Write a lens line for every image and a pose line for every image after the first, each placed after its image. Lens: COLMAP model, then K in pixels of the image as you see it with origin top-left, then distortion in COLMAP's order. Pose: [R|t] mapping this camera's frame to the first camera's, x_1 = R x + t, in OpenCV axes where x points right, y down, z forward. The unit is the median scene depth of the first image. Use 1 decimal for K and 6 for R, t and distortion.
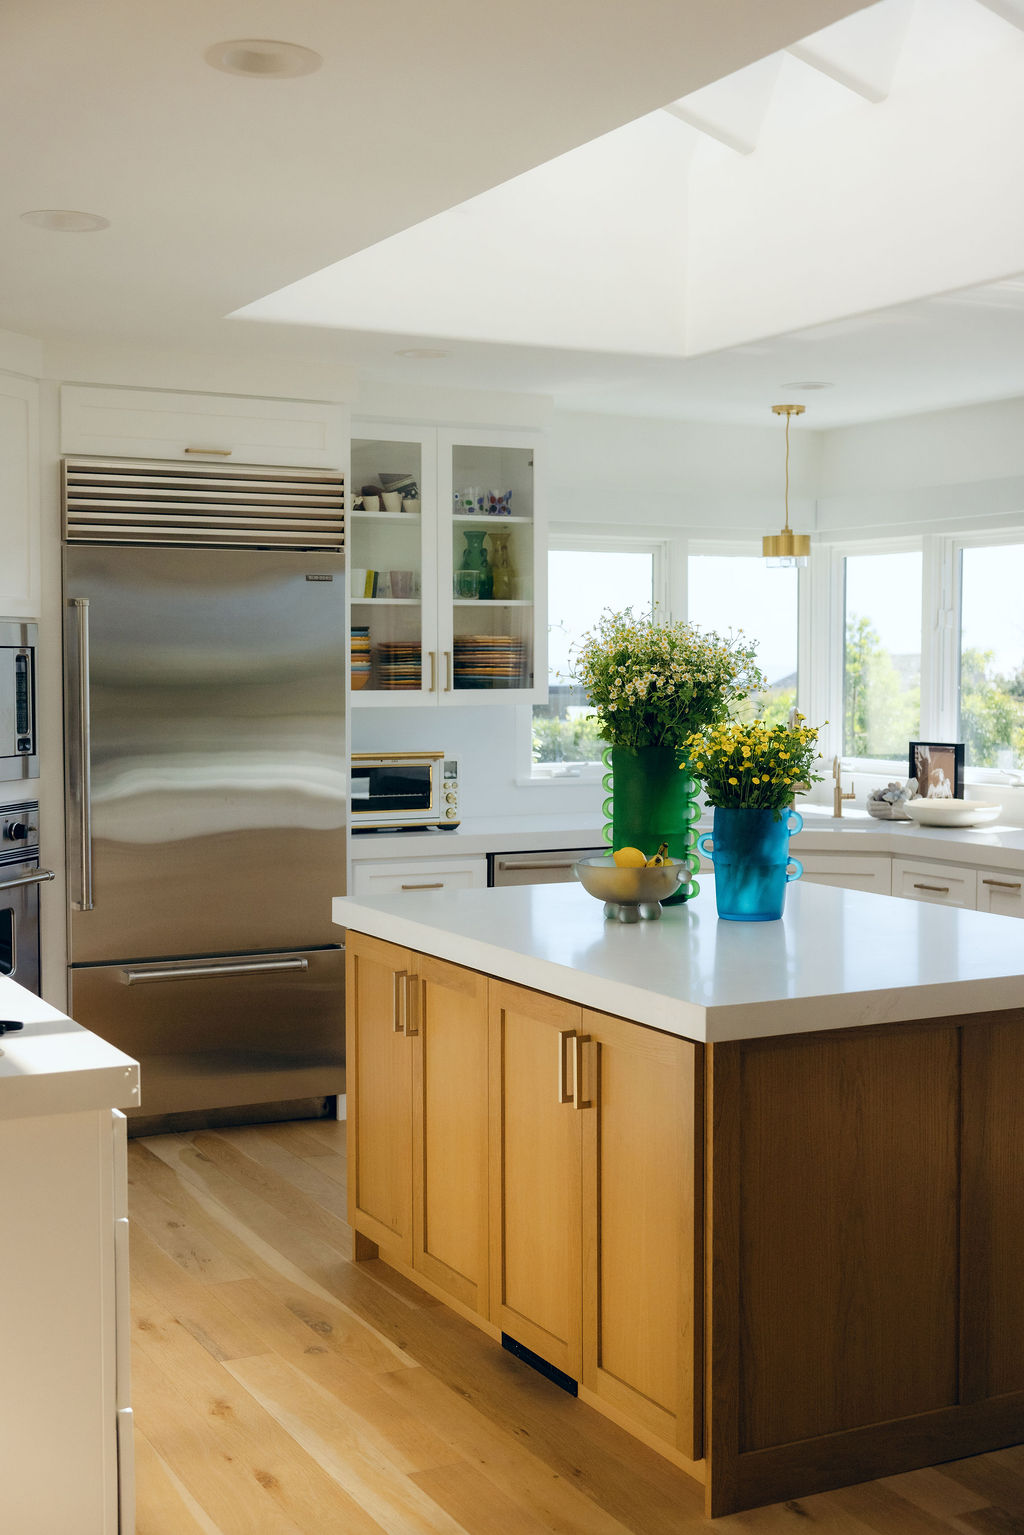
lens RADIAL K [[1908.8, 0, 490.8], [0, 1908.8, 772.9], [0, 0, 1]] dist [0.017316, 0.000000]
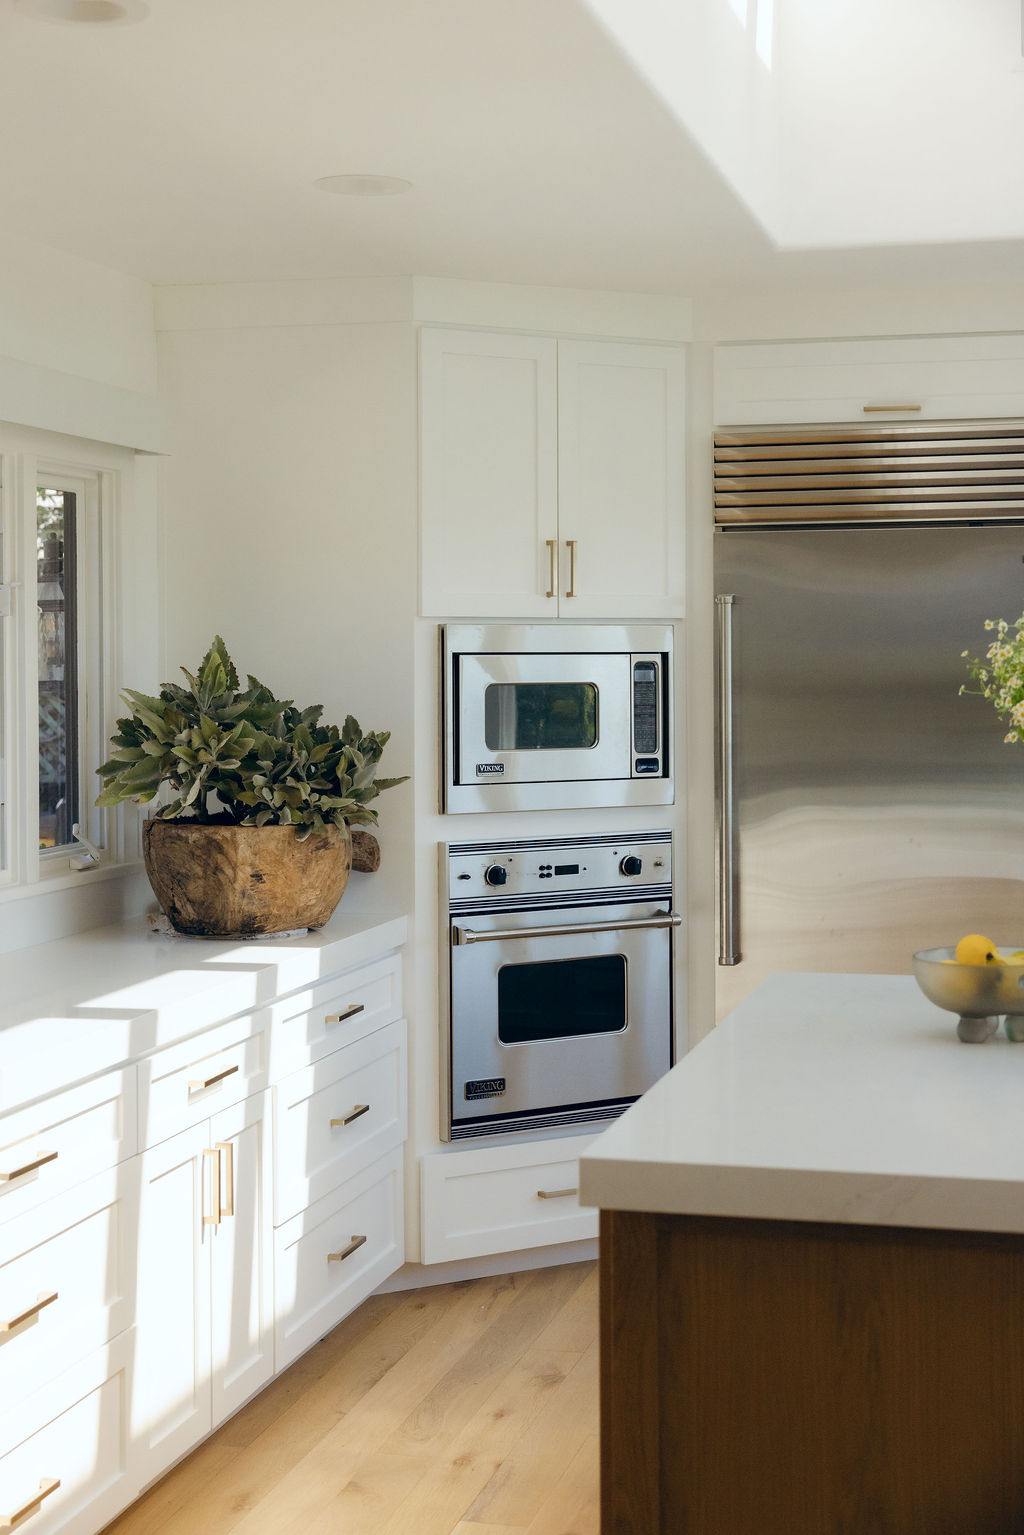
lens RADIAL K [[2258.7, 0, 507.4], [0, 2258.7, 653.9], [0, 0, 1]] dist [0.001148, 0.000000]
pose [[0.744614, -0.003817, -0.667485, 0.363411], [-0.035104, 0.998376, -0.044870, -0.015836], [0.666572, 0.056842, 0.743271, 0.184225]]
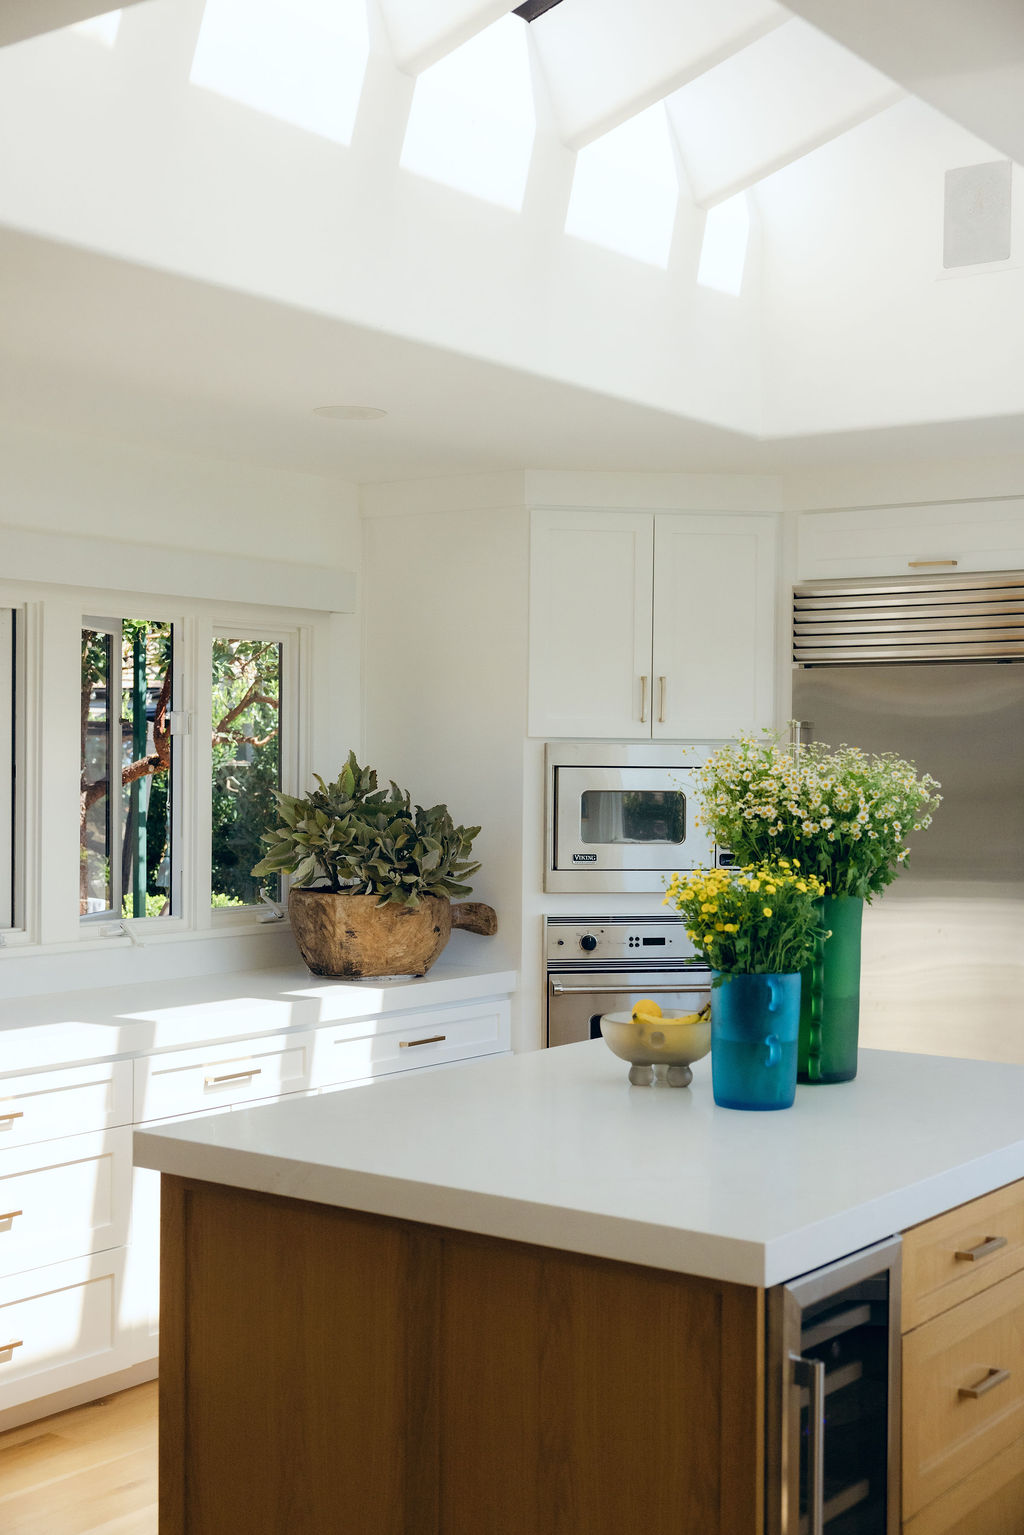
lens RADIAL K [[1908.8, 0, 505.6], [0, 1908.8, 770.4], [0, 0, 1]] dist [0.017316, 0.000000]
pose [[0.449190, 0.010163, -0.893378, 0.600126], [-0.061529, 0.997913, -0.019584, -0.033190], [0.891315, 0.063766, 0.448878, 0.384057]]
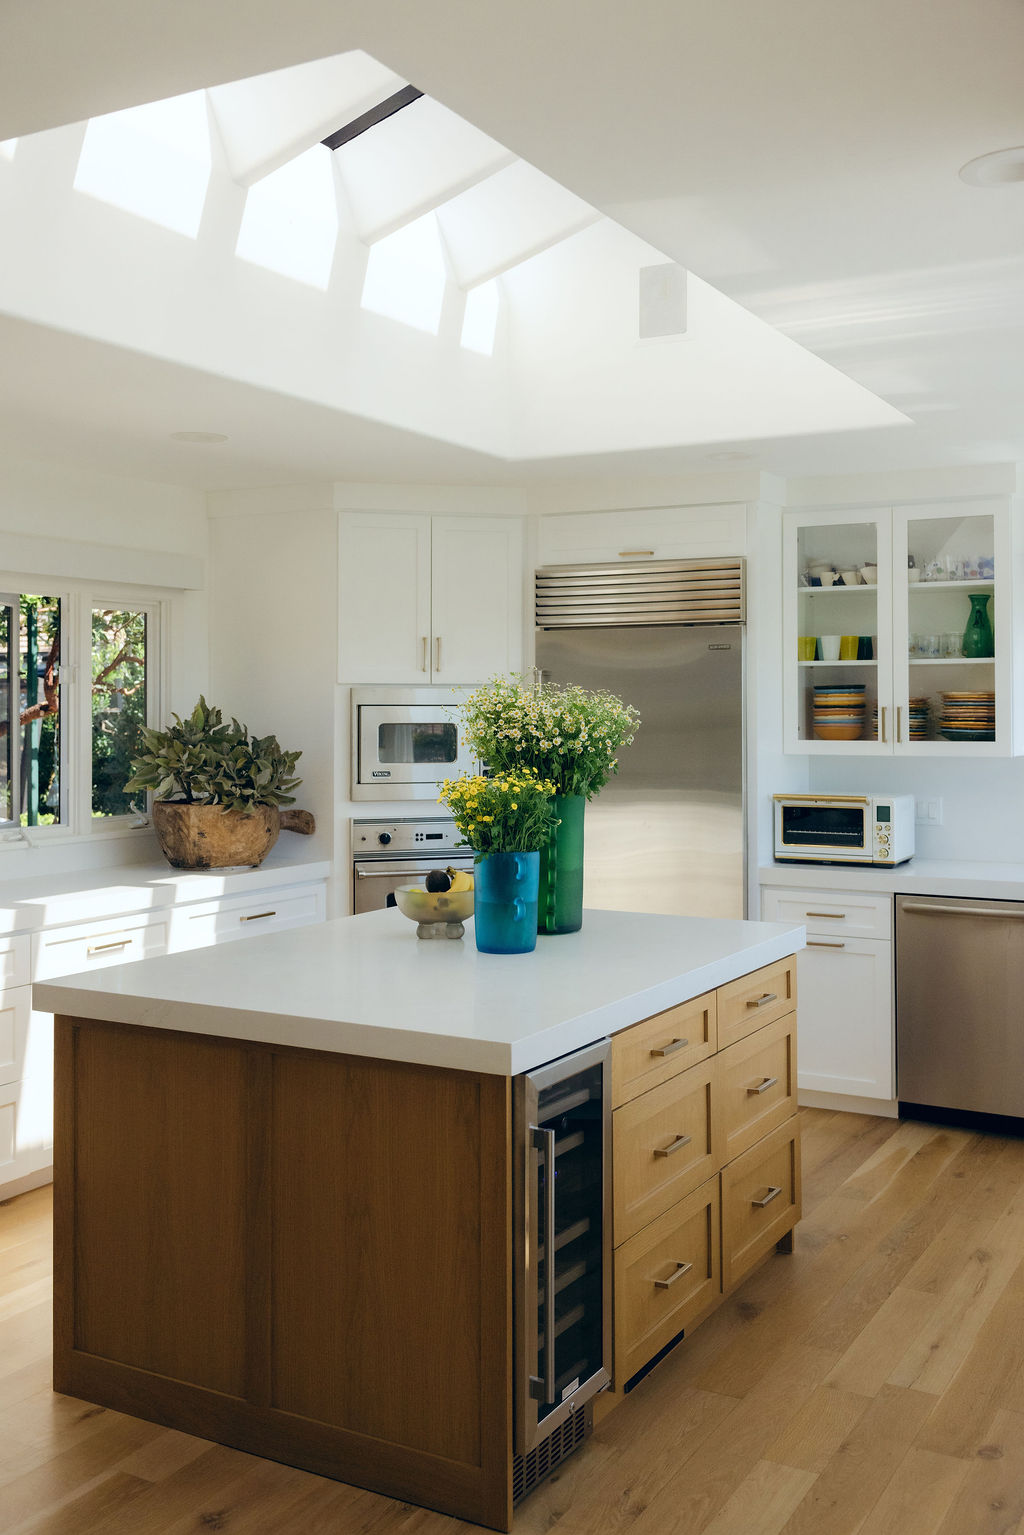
lens RADIAL K [[1468.2, 0, 504.0], [0, 1468.2, 674.2], [0, 0, 1]] dist [0.001476, 0.000000]
pose [[0.554984, -0.018306, -0.831660, 0.619781], [-0.048193, 0.997371, -0.054114, -0.028006], [0.830464, 0.070113, 0.552643, 0.376461]]
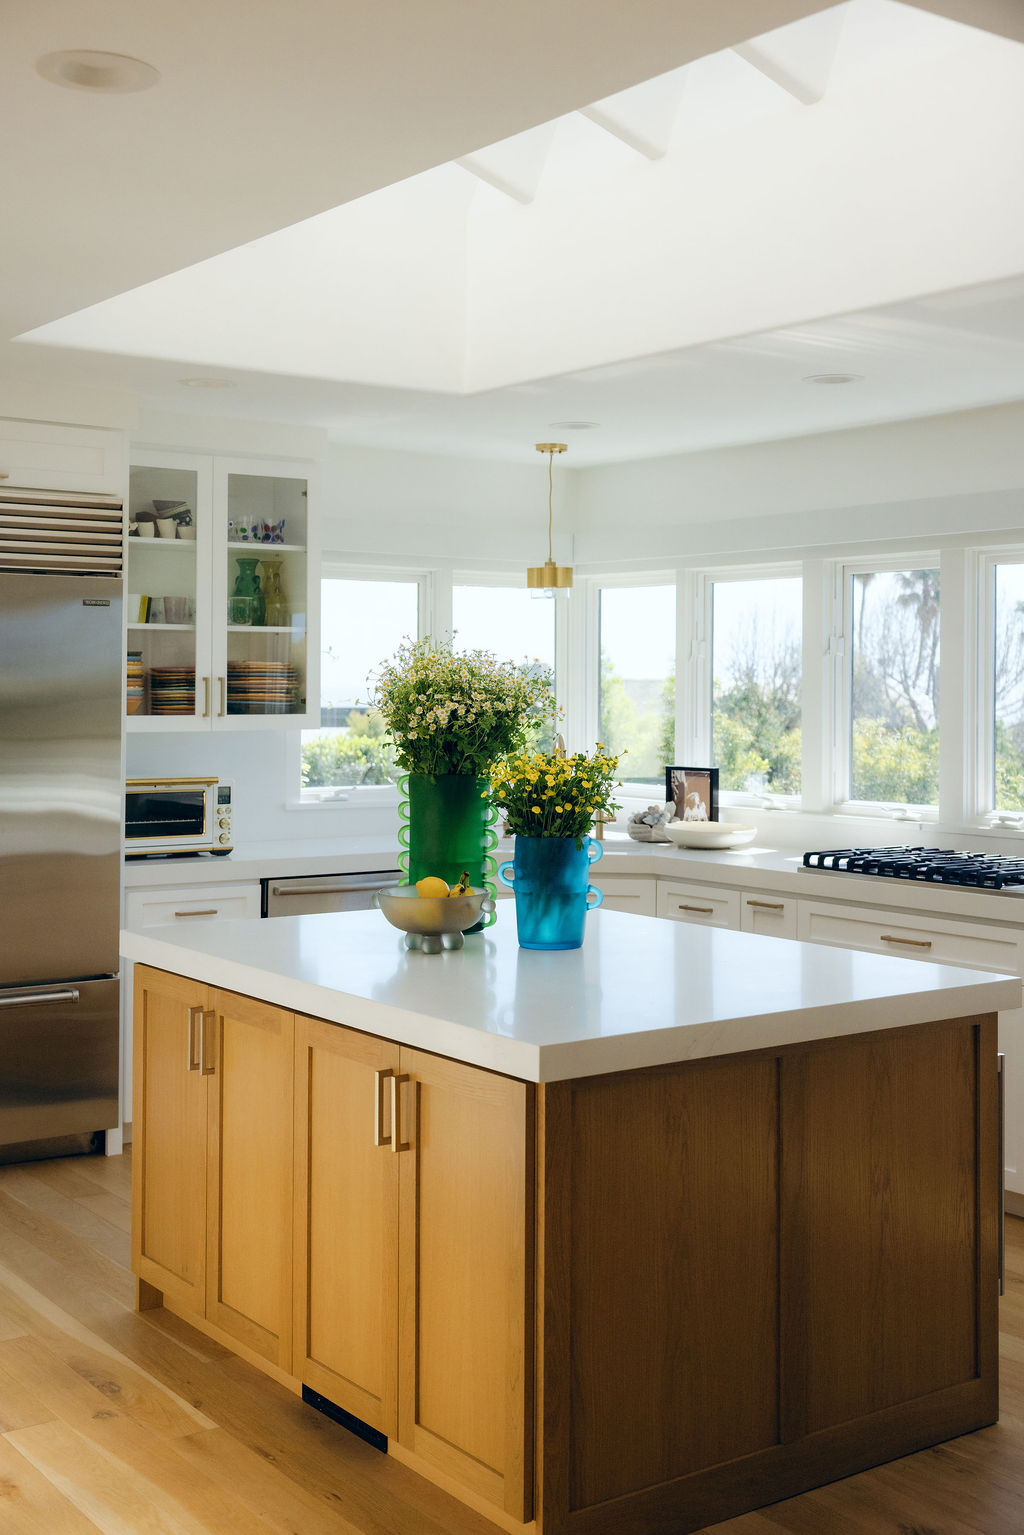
lens RADIAL K [[1815.6, 0, 484.9], [0, 1815.6, 664.2], [0, 0, 1]] dist [0.012217, 0.000000]
pose [[0.989205, 0.008131, 0.146312, -0.028375], [0.002036, 0.997600, -0.069207, -0.004261], [-0.146523, 0.068758, 0.986815, 0.040065]]
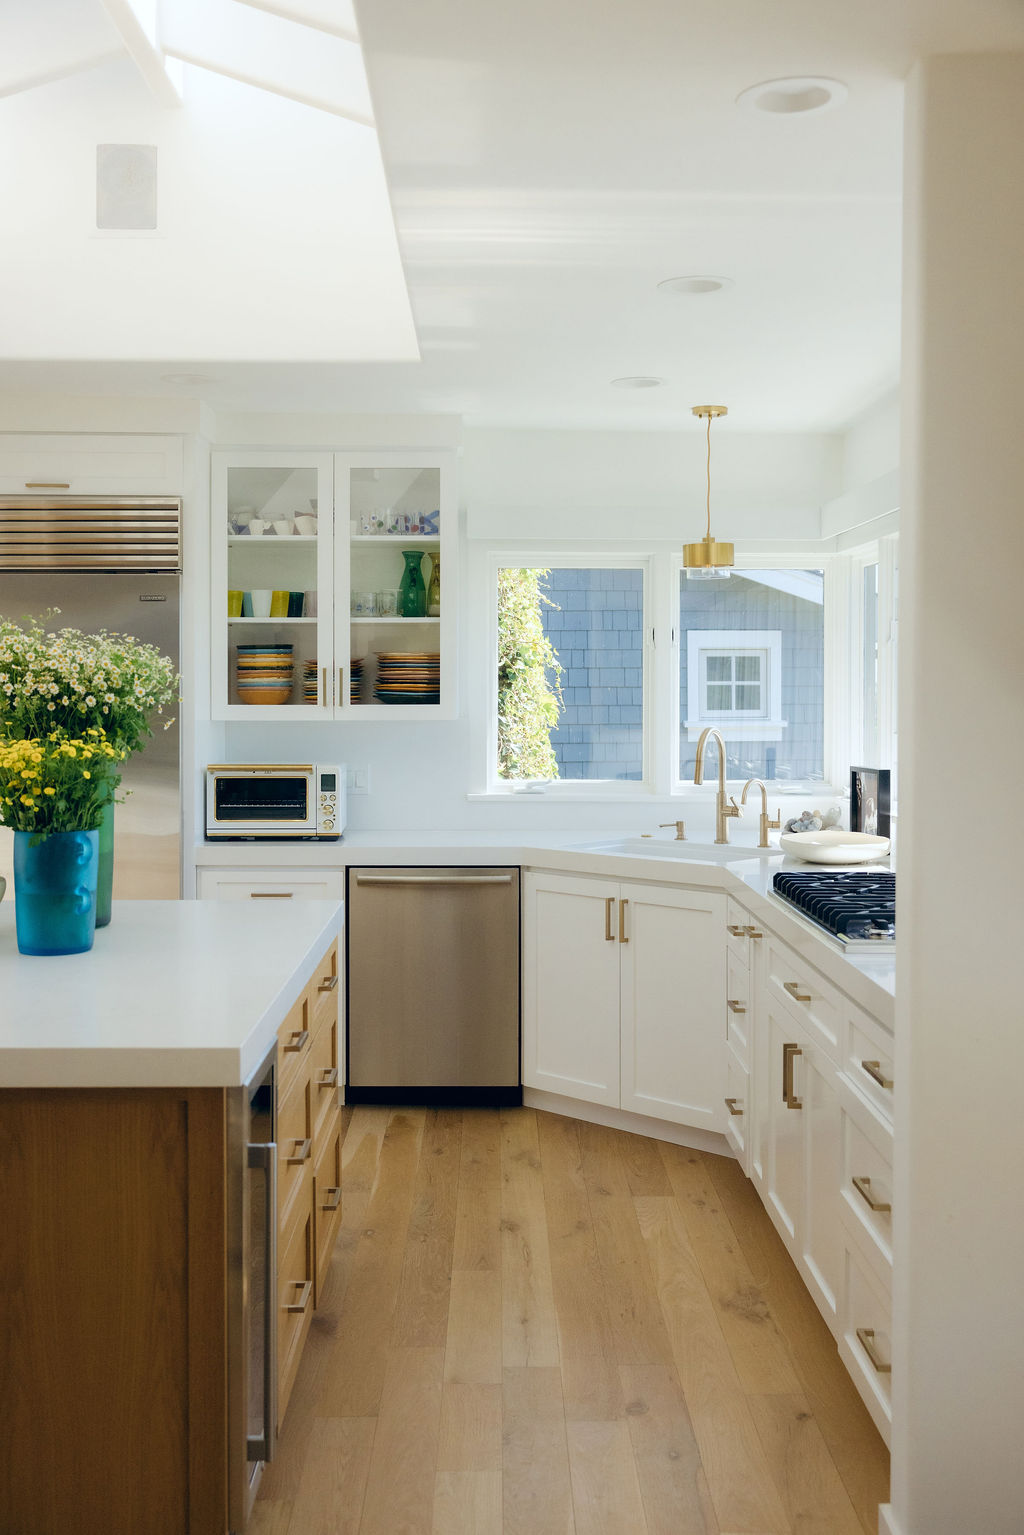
lens RADIAL K [[1602.7, 0, 503.6], [0, 1602.7, 702.5], [0, 0, 1]] dist [0.000360, 0.000000]
pose [[0.896893, 0.005815, -0.442209, 0.487536], [-0.026688, 0.998803, -0.040994, -0.012887], [0.441441, 0.048569, 0.895975, 0.293605]]
